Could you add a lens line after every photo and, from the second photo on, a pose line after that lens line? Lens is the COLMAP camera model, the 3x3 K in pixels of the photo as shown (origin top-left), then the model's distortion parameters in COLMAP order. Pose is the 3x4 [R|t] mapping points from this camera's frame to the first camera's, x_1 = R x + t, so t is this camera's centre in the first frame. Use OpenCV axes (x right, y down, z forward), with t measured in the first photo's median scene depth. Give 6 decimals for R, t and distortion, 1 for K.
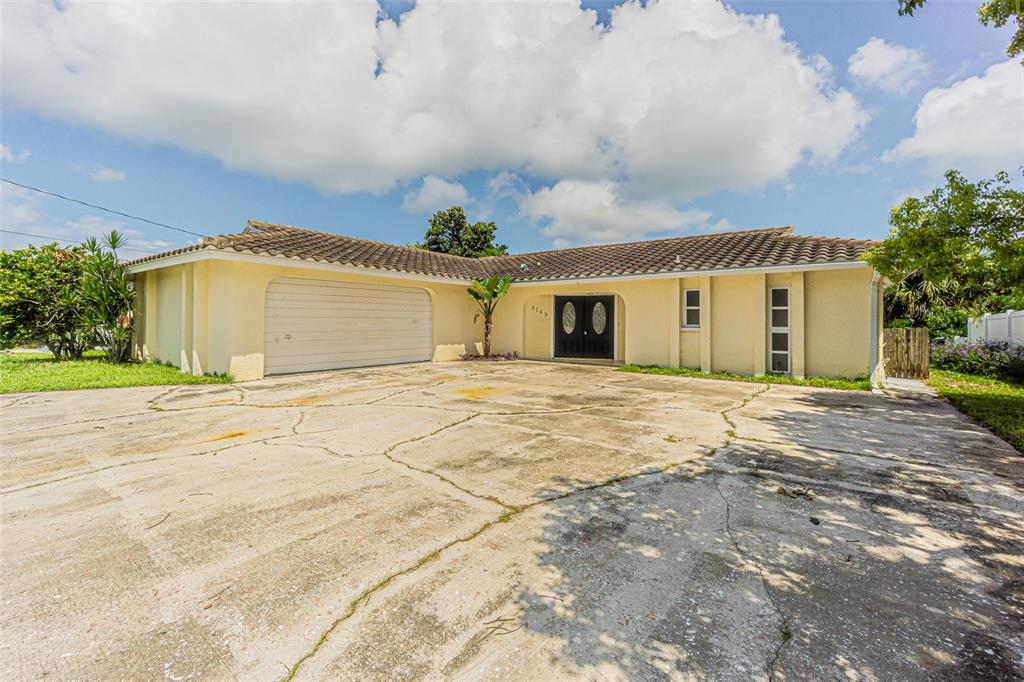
lens RADIAL K [[444.5, 0, 506.4], [0, 444.5, 329.6], [0, 0, 1]] dist [0.002693, 0.000289]
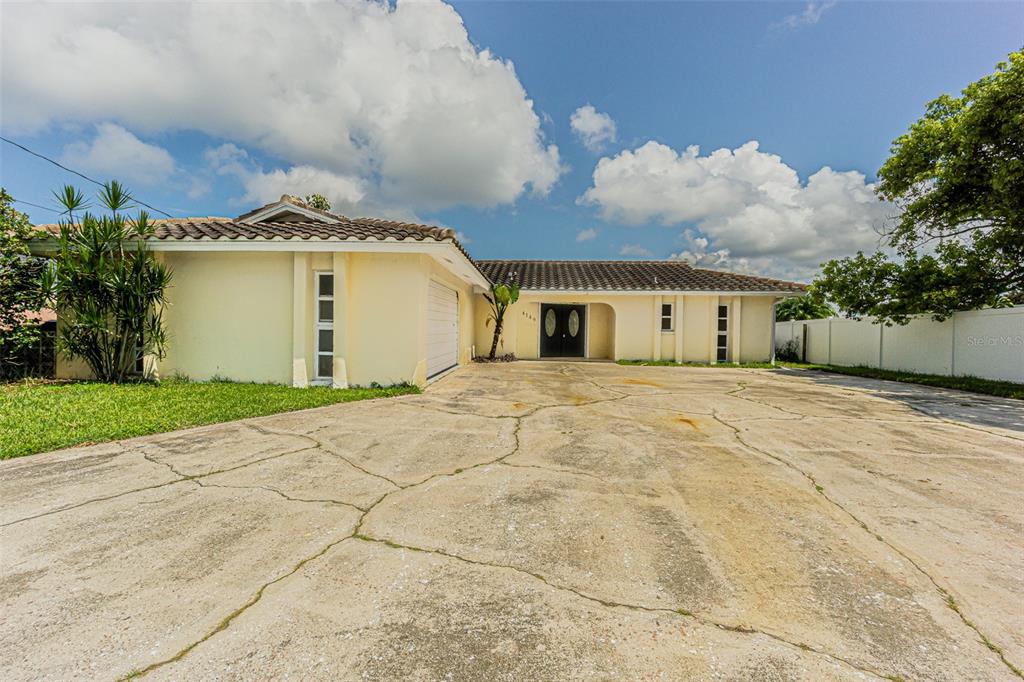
lens RADIAL K [[458.7, 0, 497.6], [0, 458.7, 335.2], [0, 0, 1]] dist [-0.002962, -0.000658]
pose [[0.831178, -0.005920, 0.555975, -0.636683], [0.002468, 0.999973, 0.006957, -0.003252], [-0.556002, -0.004410, 0.831170, 0.086003]]
